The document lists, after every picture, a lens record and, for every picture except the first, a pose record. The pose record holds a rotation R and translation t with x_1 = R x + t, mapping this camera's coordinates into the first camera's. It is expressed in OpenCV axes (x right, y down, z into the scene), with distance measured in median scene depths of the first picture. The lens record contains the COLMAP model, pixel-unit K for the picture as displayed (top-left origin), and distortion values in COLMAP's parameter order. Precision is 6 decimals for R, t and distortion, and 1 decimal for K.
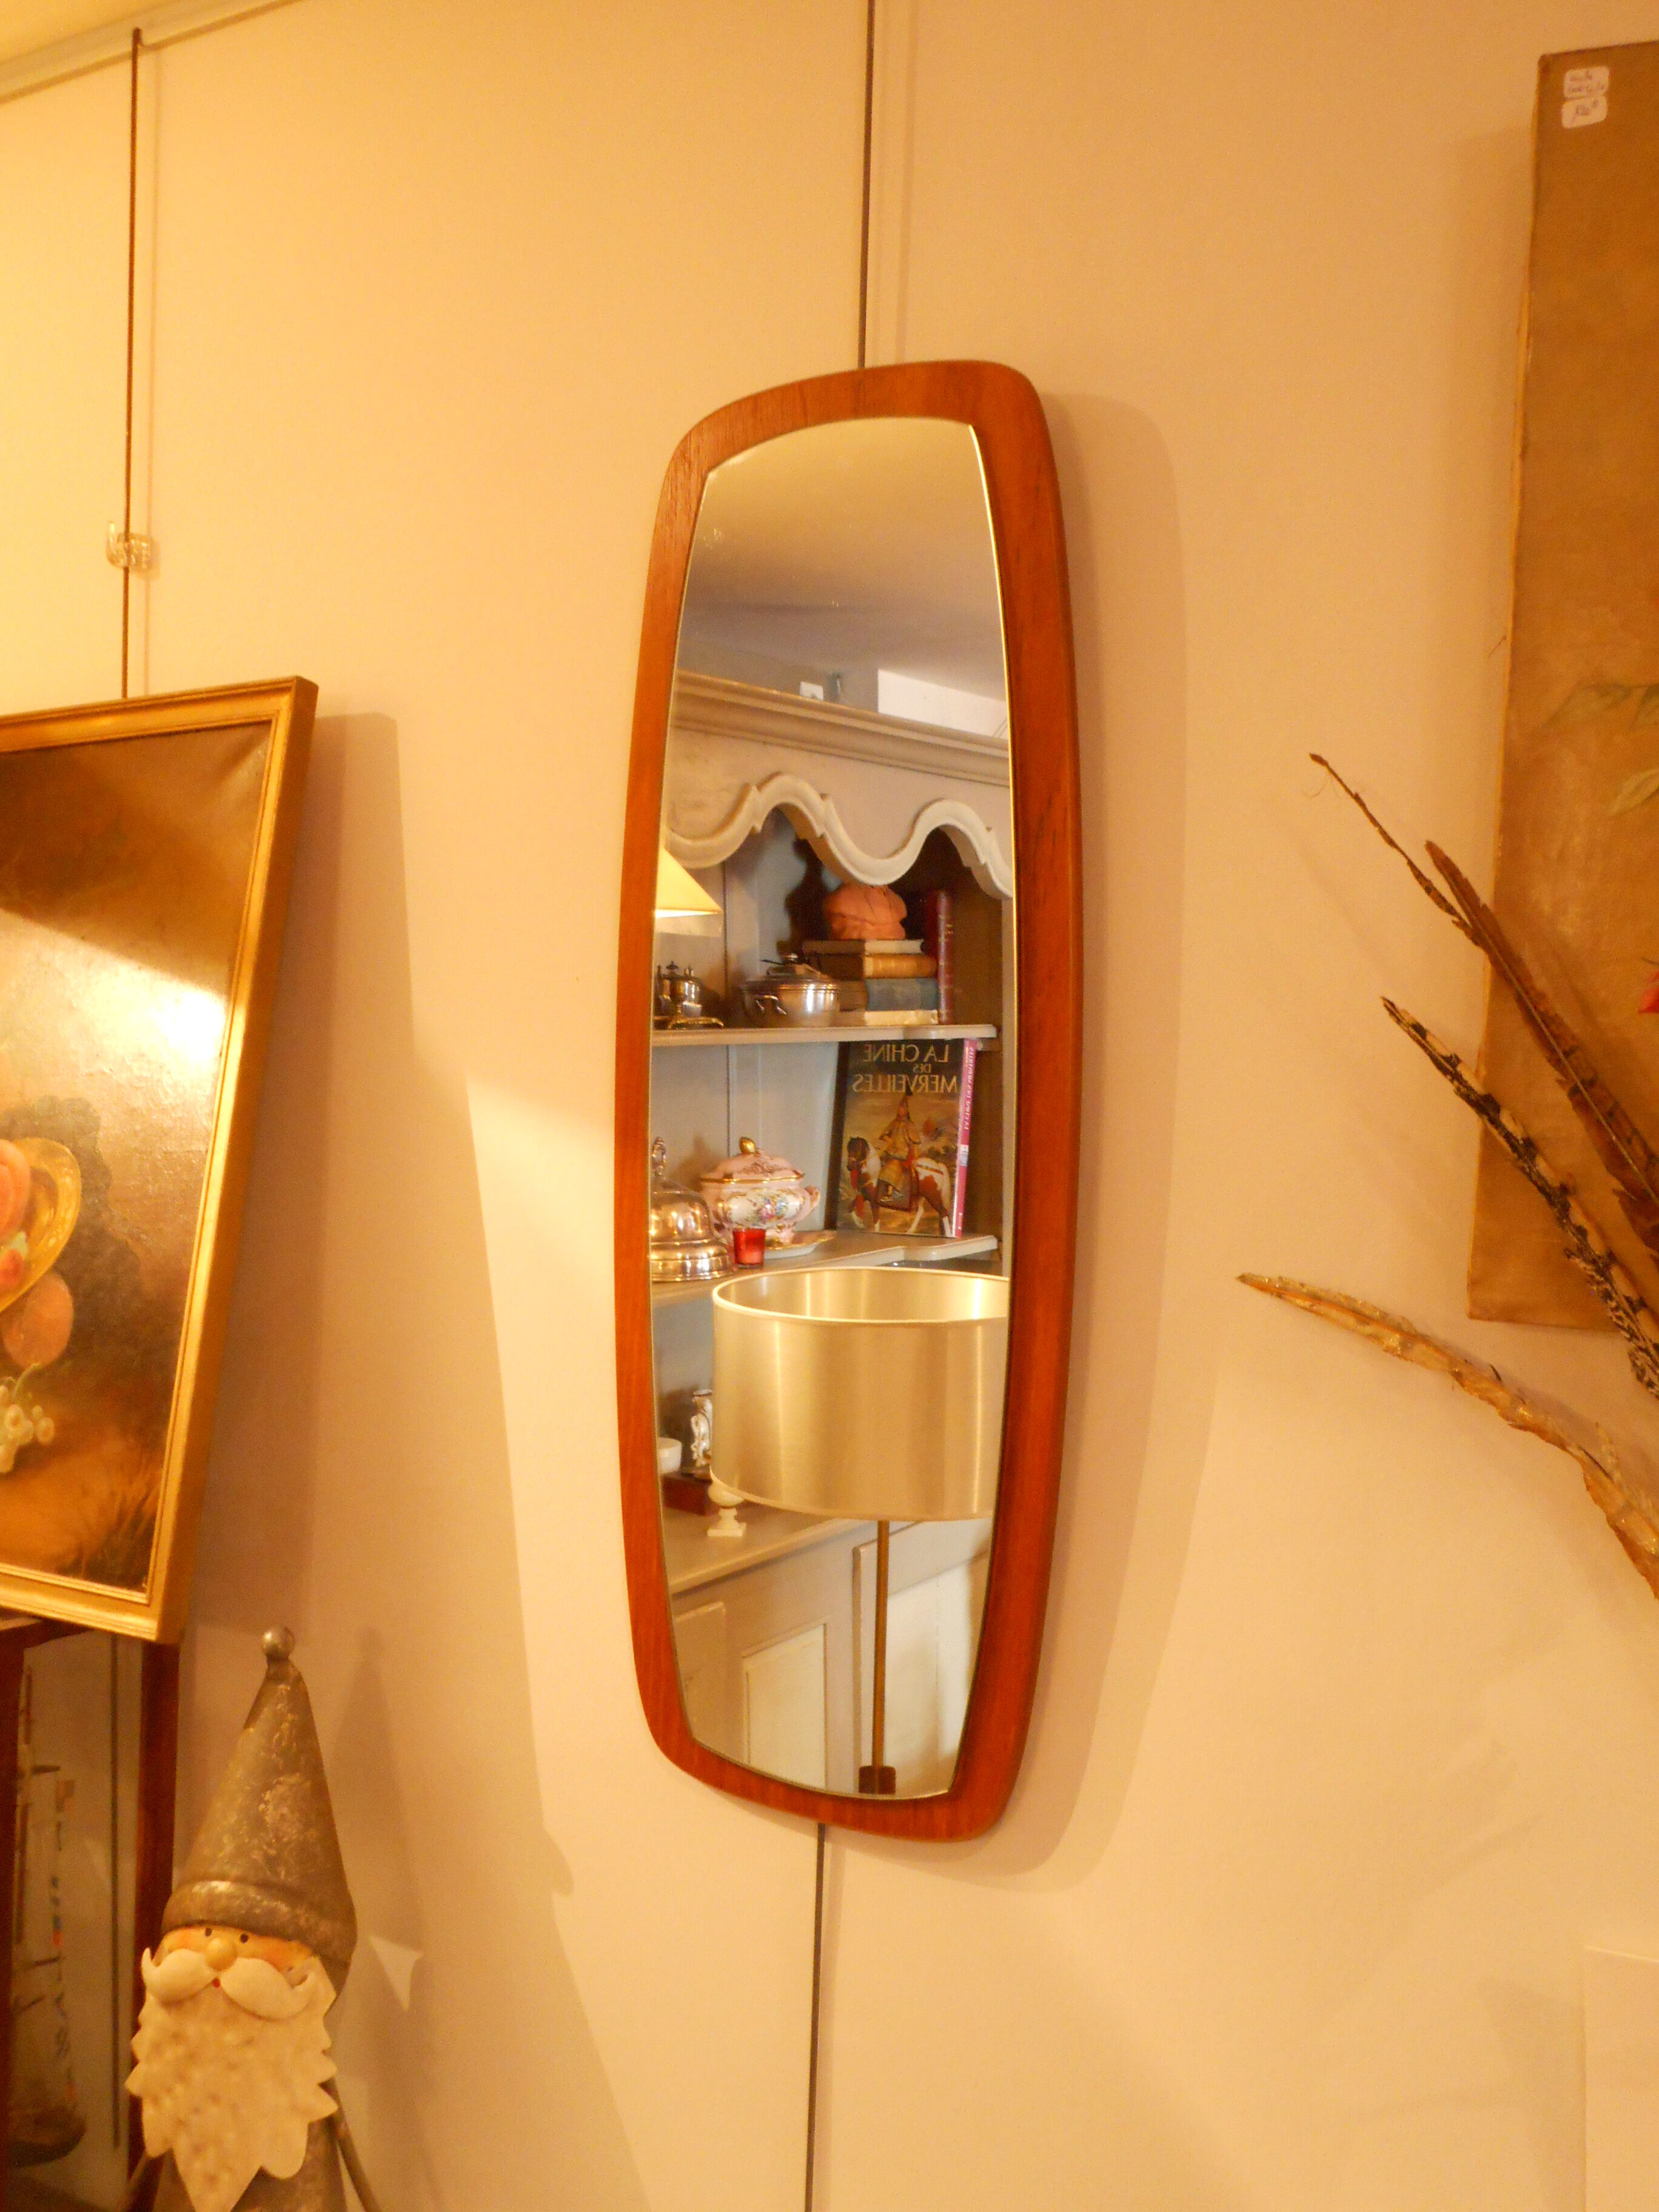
lens RADIAL K [[2237.8, 0, 829.5], [0, 2237.8, 1106.0], [0, 0, 1]] dist [-0.020015, -0.163056]
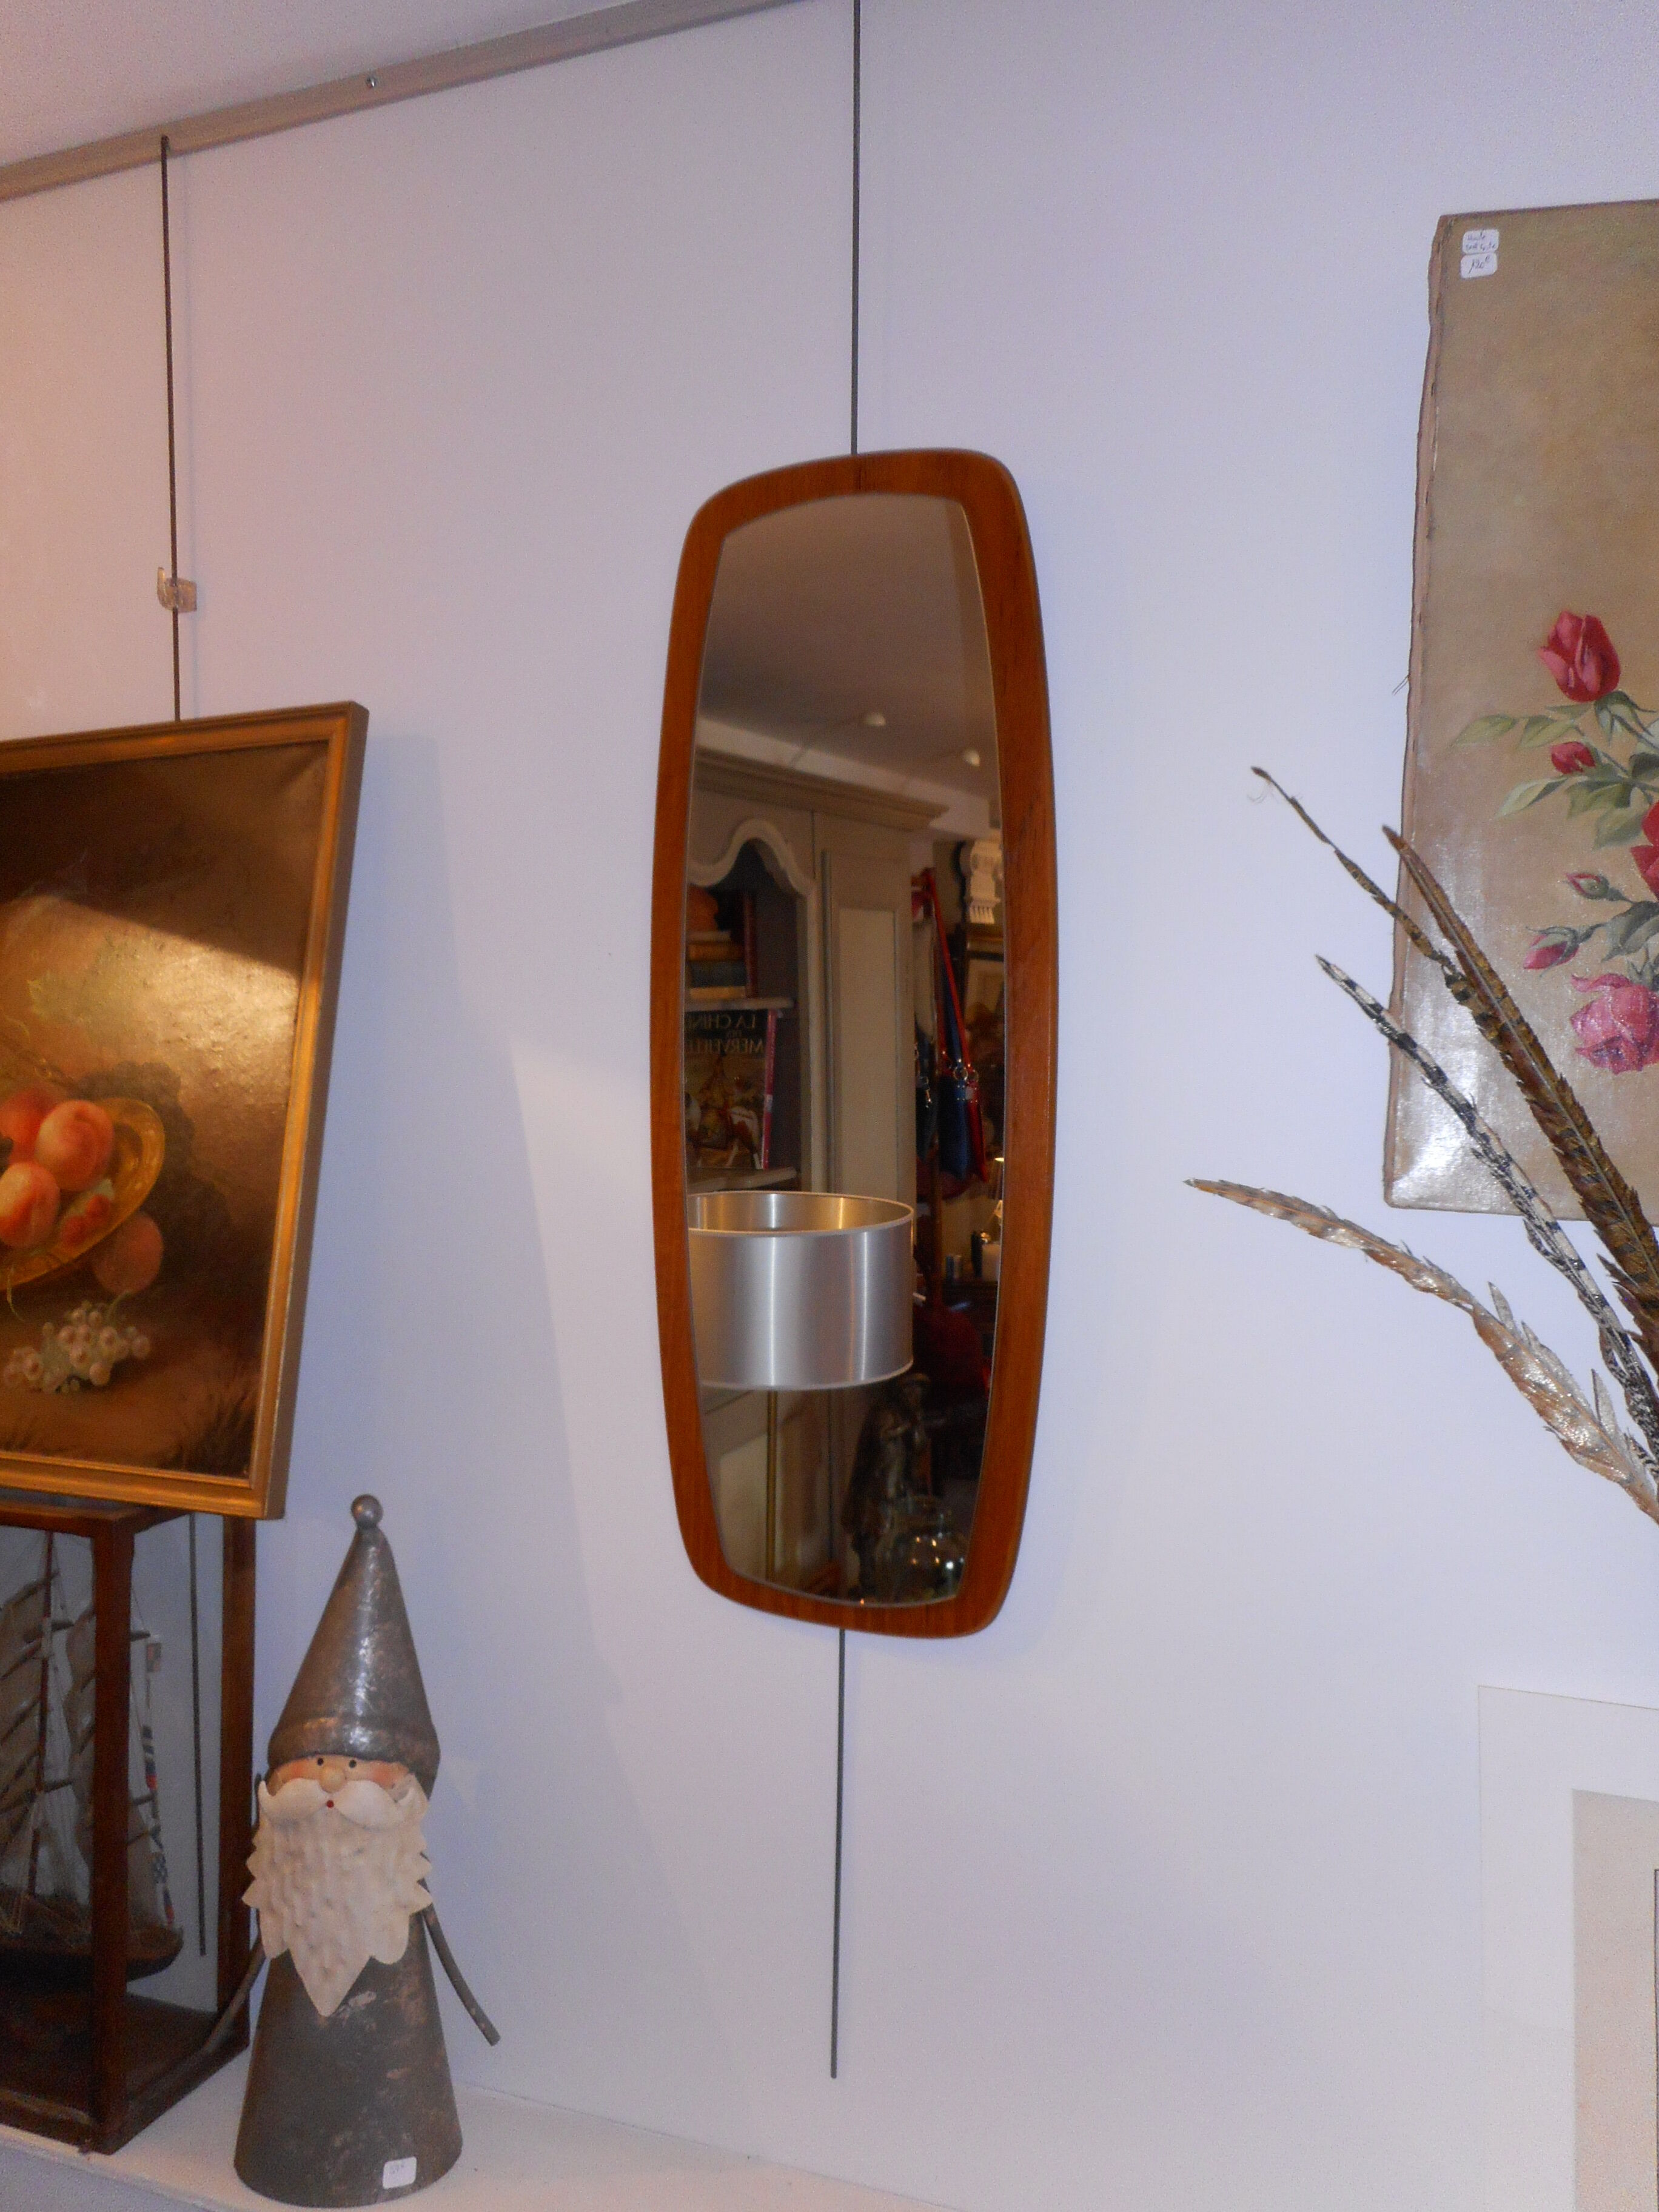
lens RADIAL K [[1809.9, 0, 829.5], [0, 1809.9, 1106.0], [0, 0, 1]] dist [-0.047058, -0.005687]
pose [[0.987840, -0.021851, 0.153931, -0.131218], [0.018769, 0.999594, 0.021441, 0.005554], [-0.154337, -0.018291, 0.987849, 0.012118]]
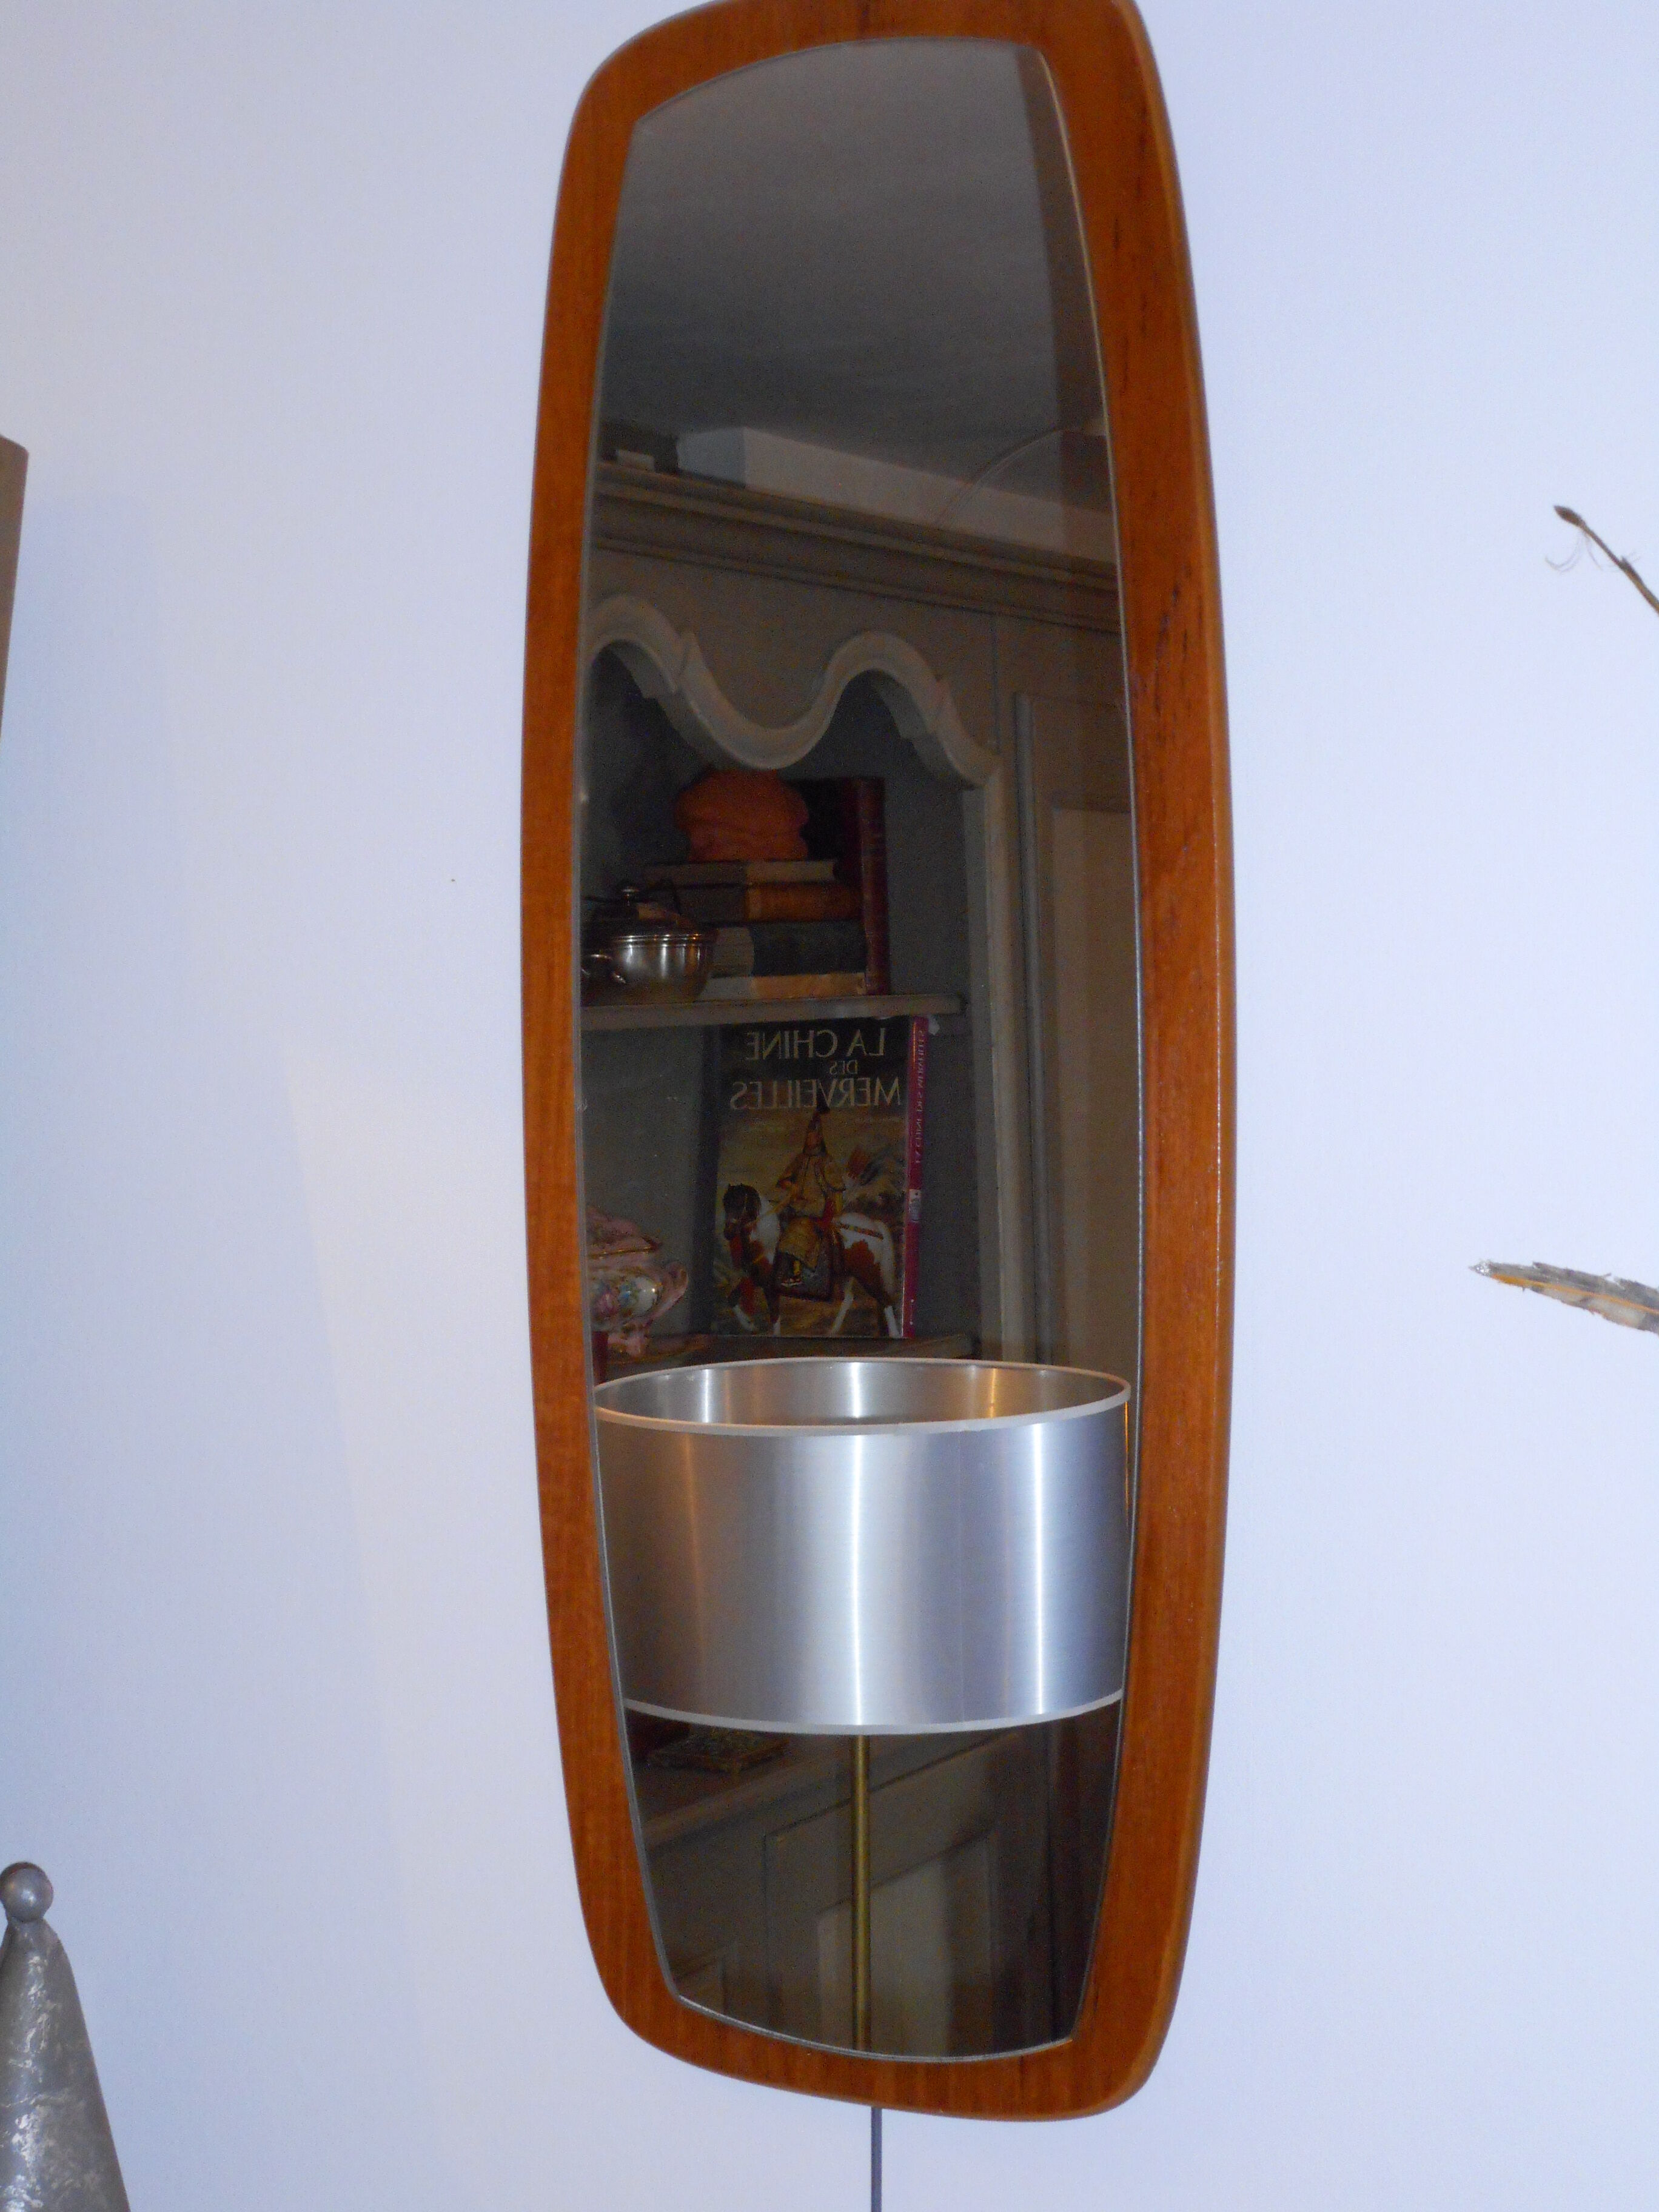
lens RADIAL K [[3886.3, 0, 829.5], [0, 3886.3, 1106.0], [0, 0, 1]] dist [-0.026604, -0.978467]
pose [[0.997446, -0.030088, 0.064774, -0.068695], [0.031502, 0.999285, -0.020924, 0.034334], [-0.064098, 0.022911, 0.997681, -0.141252]]
